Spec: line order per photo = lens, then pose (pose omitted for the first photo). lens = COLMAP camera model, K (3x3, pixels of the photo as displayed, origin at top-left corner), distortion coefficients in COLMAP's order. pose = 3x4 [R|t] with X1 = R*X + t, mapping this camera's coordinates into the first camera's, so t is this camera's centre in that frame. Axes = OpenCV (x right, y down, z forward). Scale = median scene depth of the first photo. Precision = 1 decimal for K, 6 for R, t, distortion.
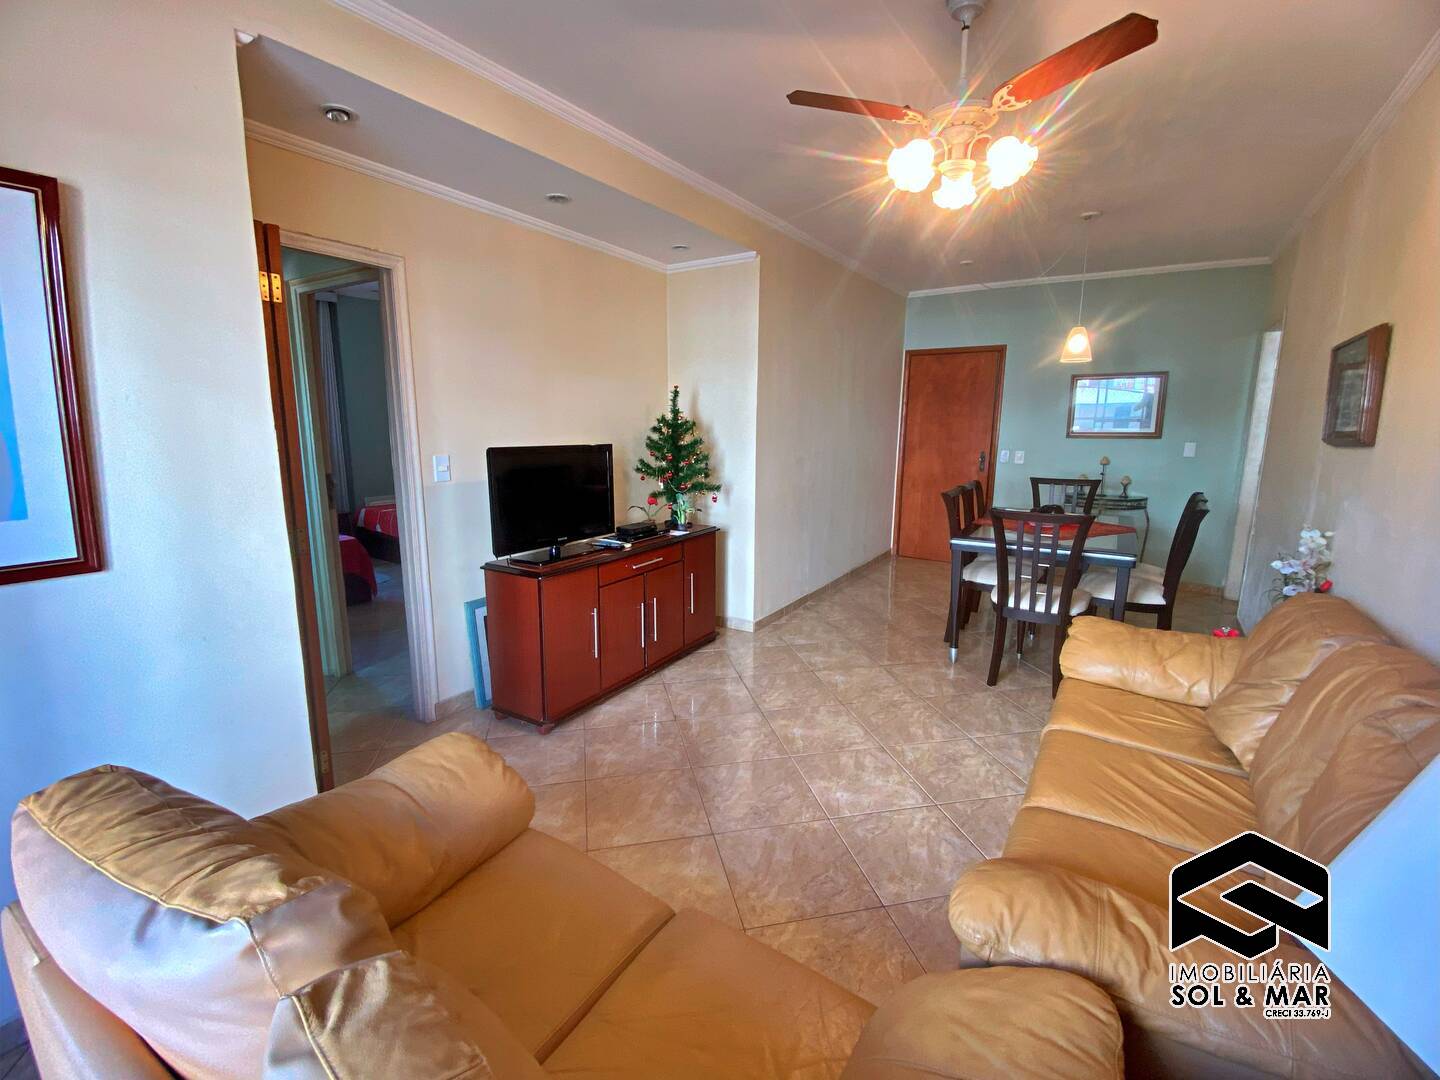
lens RADIAL K [[653.1, 0, 678.2], [0, 653.1, 534.2], [0, 0, 1]] dist [0.000249, -0.007034]
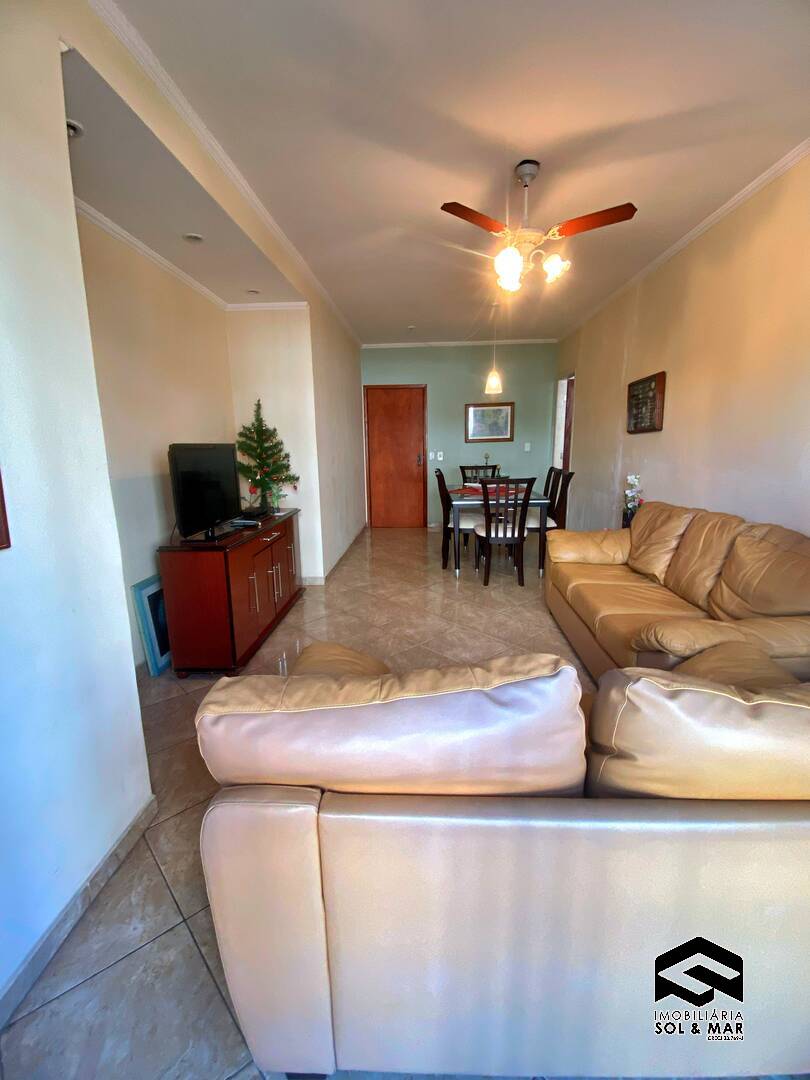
lens RADIAL K [[489.9, 0, 408.3], [0, 489.9, 535.7], [0, 0, 1]] dist [0.000249, -0.007034]
pose [[0.860207, -0.114065, 0.497024, -0.327037], [0.107235, 0.993330, 0.042371, 0.033630], [-0.498542, 0.016851, 0.866702, 0.022896]]
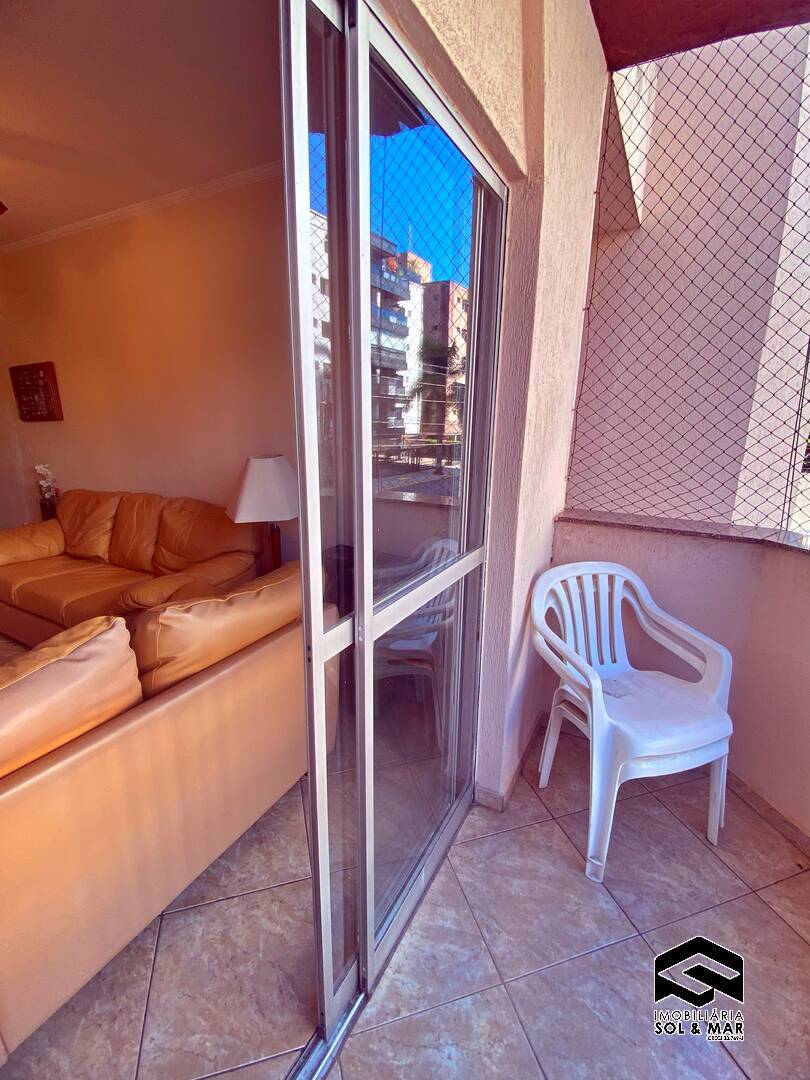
lens RADIAL K [[489.9, 0, 400.4], [0, 489.9, 542.7], [0, 0, 1]] dist [0.000249, -0.007034]
pose [[-0.069782, -0.255809, 0.964205, -0.481337], [0.168937, 0.949570, 0.264153, 0.008732], [-0.983153, 0.181324, -0.023047, -0.001108]]
